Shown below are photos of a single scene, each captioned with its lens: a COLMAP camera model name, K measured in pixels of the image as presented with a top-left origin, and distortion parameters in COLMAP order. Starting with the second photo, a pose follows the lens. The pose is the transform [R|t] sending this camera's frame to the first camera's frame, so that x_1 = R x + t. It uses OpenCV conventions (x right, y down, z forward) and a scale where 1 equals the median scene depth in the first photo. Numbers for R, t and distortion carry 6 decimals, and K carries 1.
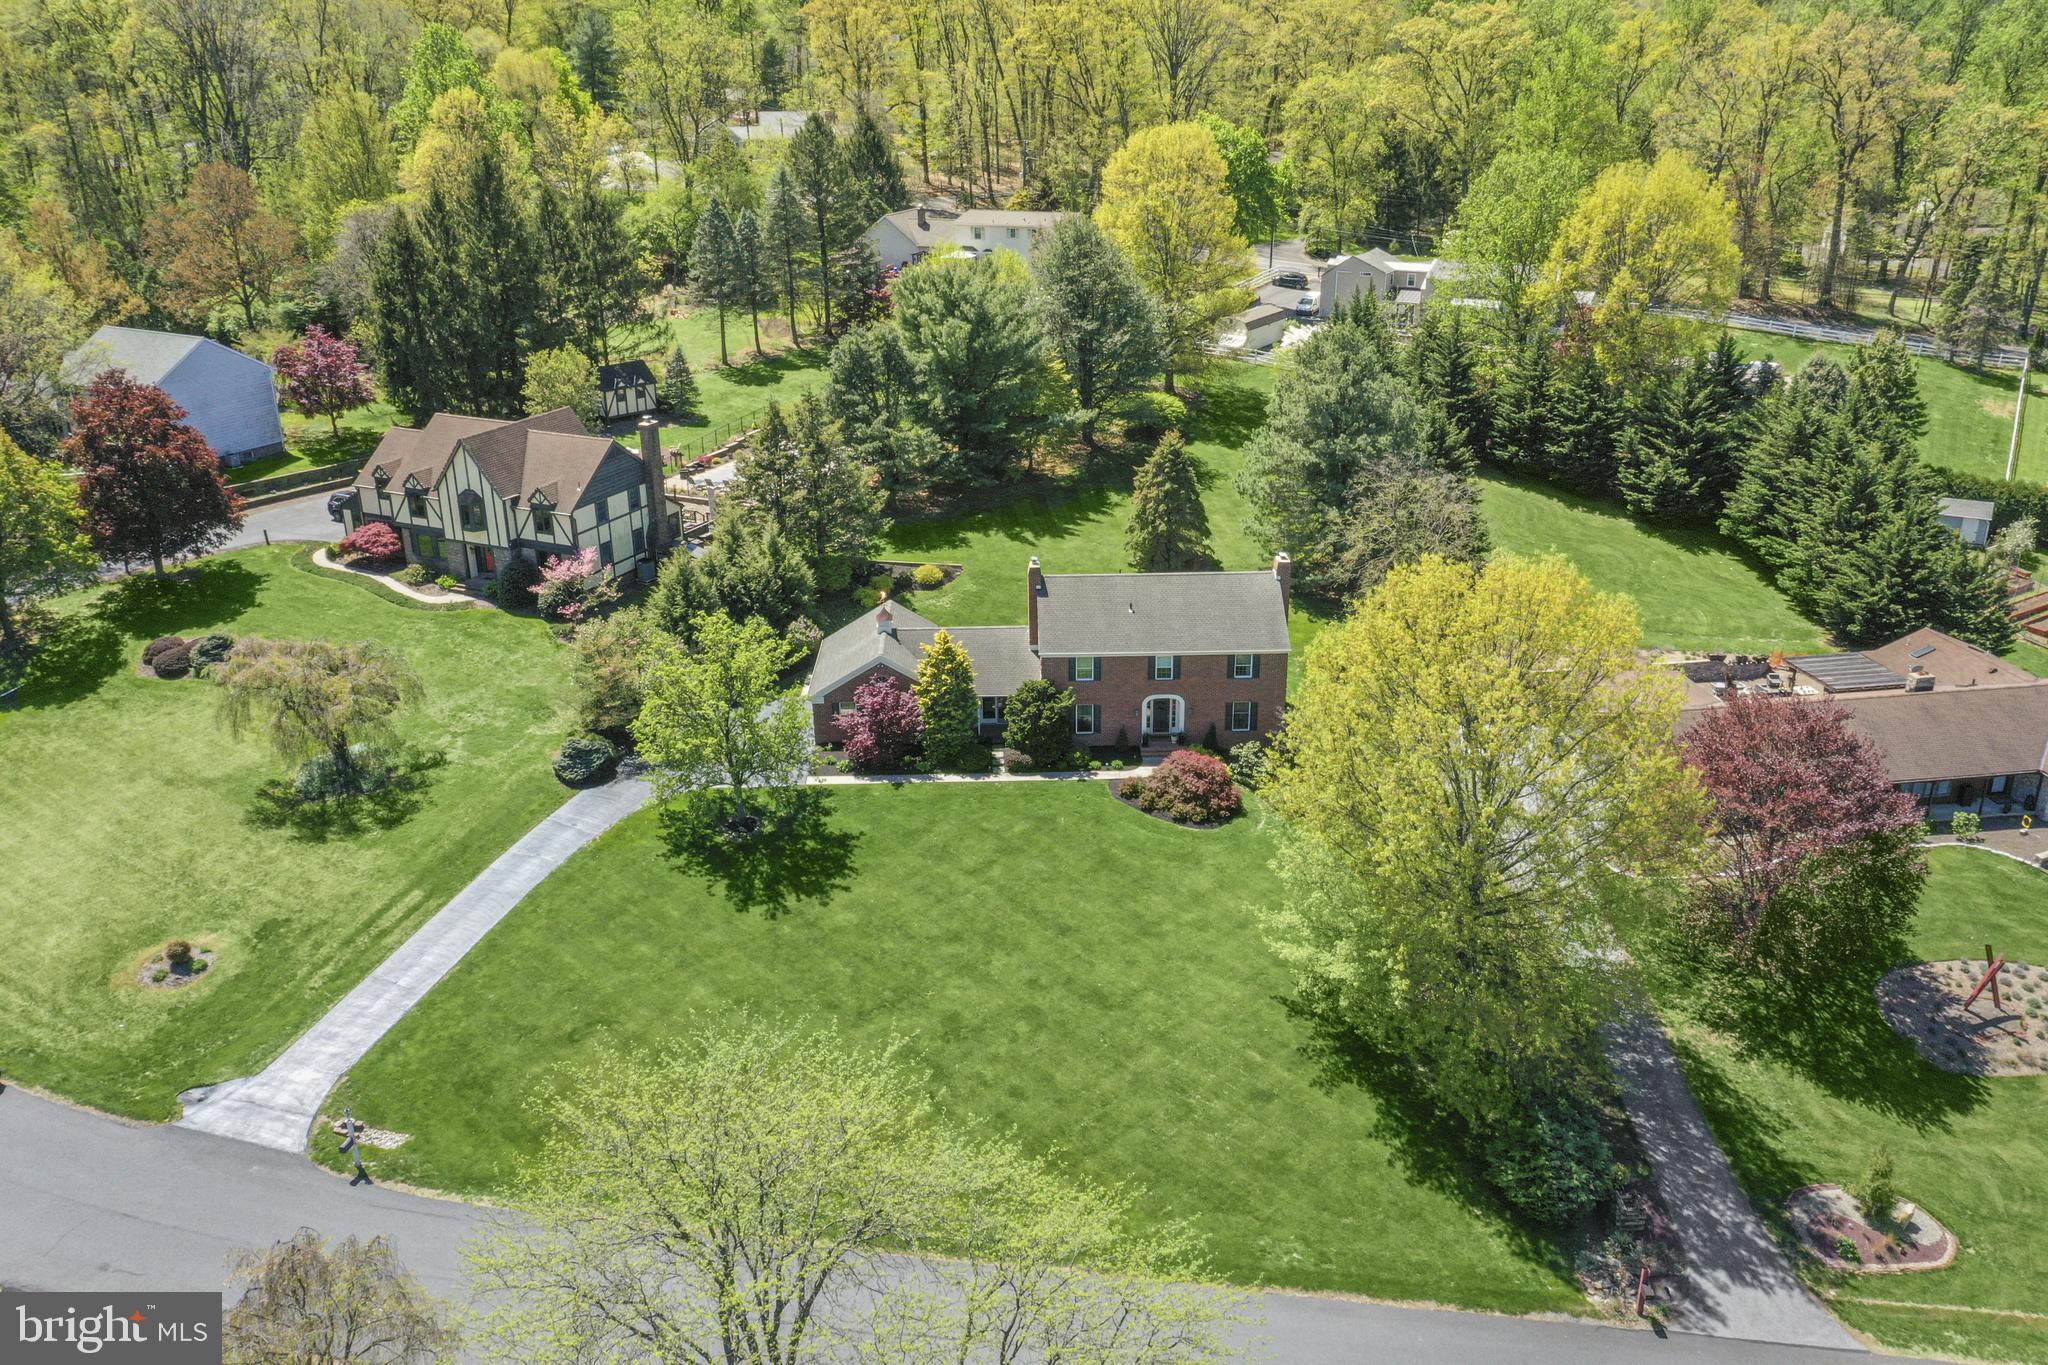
lens RADIAL K [[1617.1, 0, 1028.5], [0, 1617.1, 680.2], [0, 0, 1]] dist [0.019237, -0.013587]
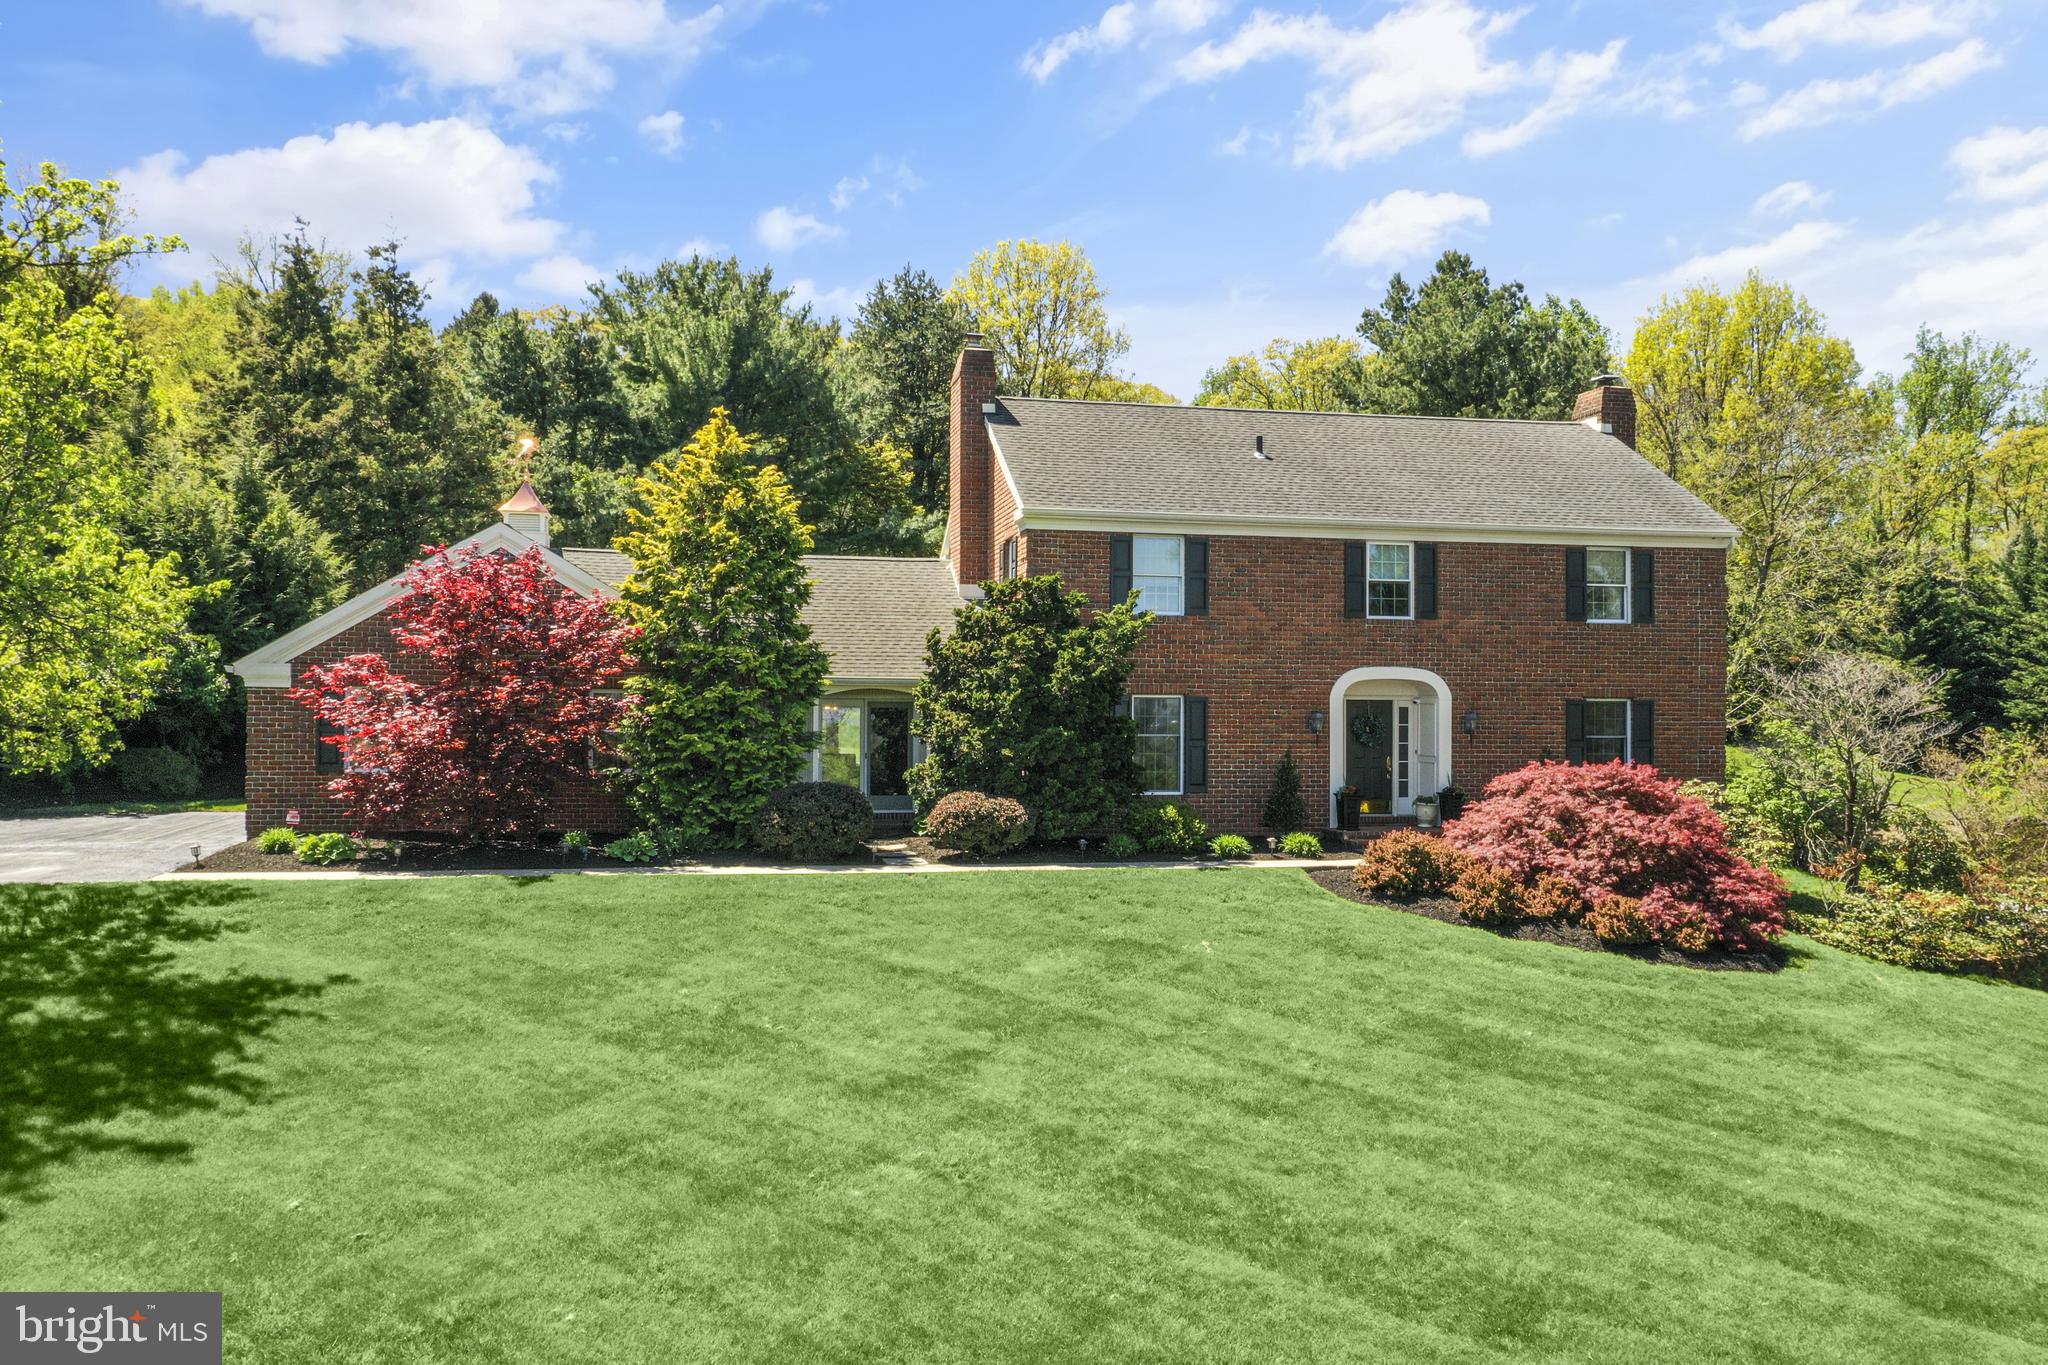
lens RADIAL K [[1617.1, 0, 1024.4], [0, 1617.1, 676.4], [0, 0, 1]] dist [0.019237, -0.013587]
pose [[0.983323, 0.024164, 0.180257, -0.048587], [0.048073, 0.921350, -0.385751, 0.132937], [-0.175401, 0.387983, 0.904822, 0.710255]]
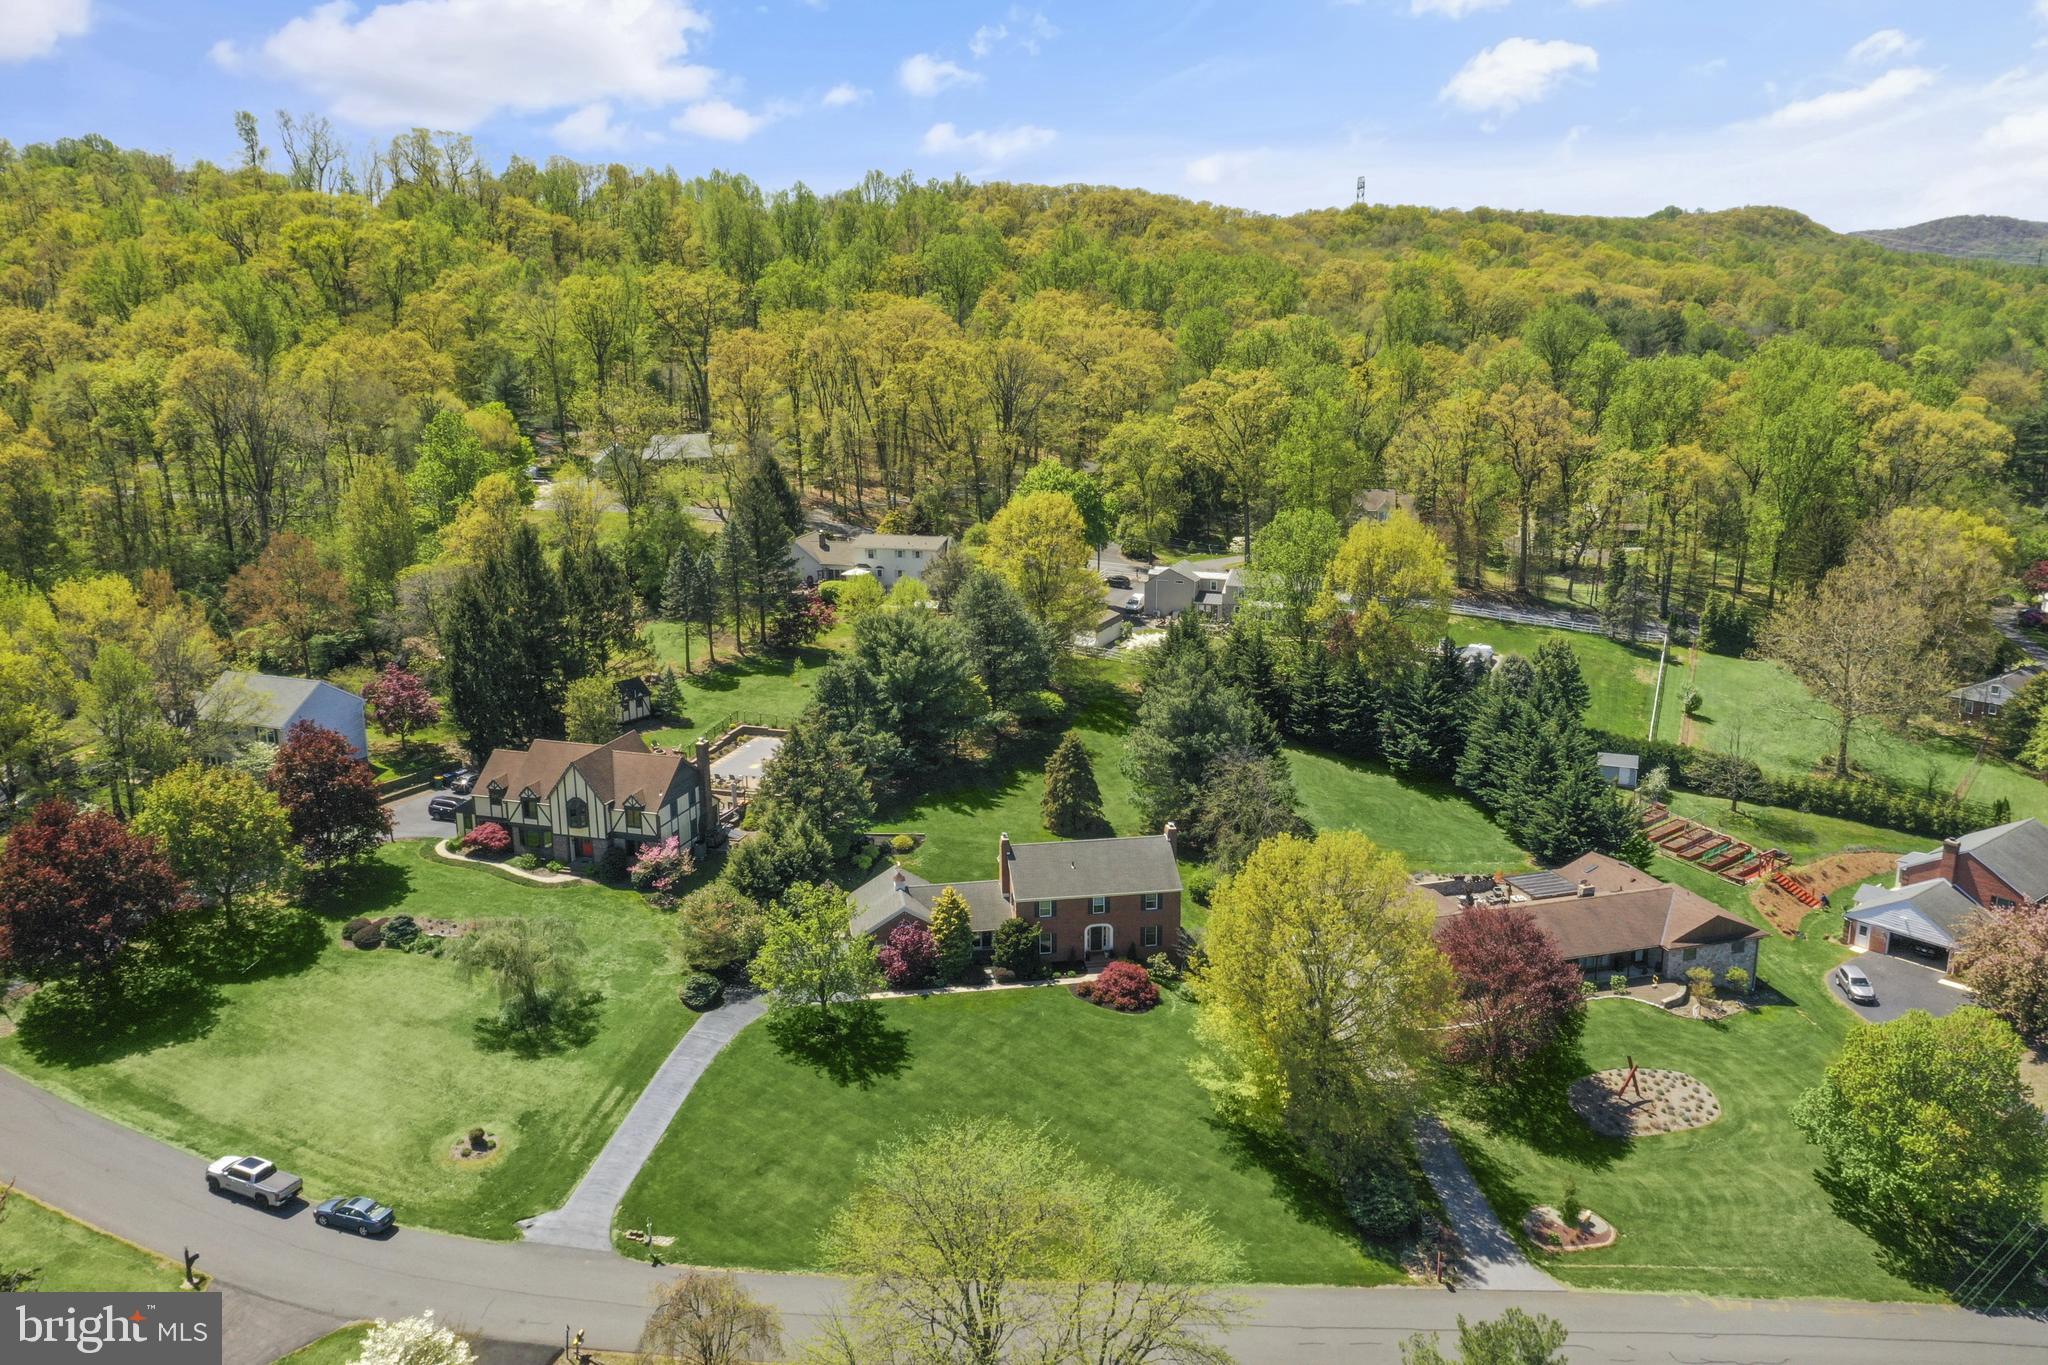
lens RADIAL K [[1617.1, 0, 1026.9], [0, 1617.1, 680.9], [0, 0, 1]] dist [0.019237, -0.013587]
pose [[0.990319, -0.030626, 0.135388, -0.171205], [0.048717, 0.989998, -0.132403, -0.017910], [-0.129978, 0.137717, 0.981906, -0.456545]]
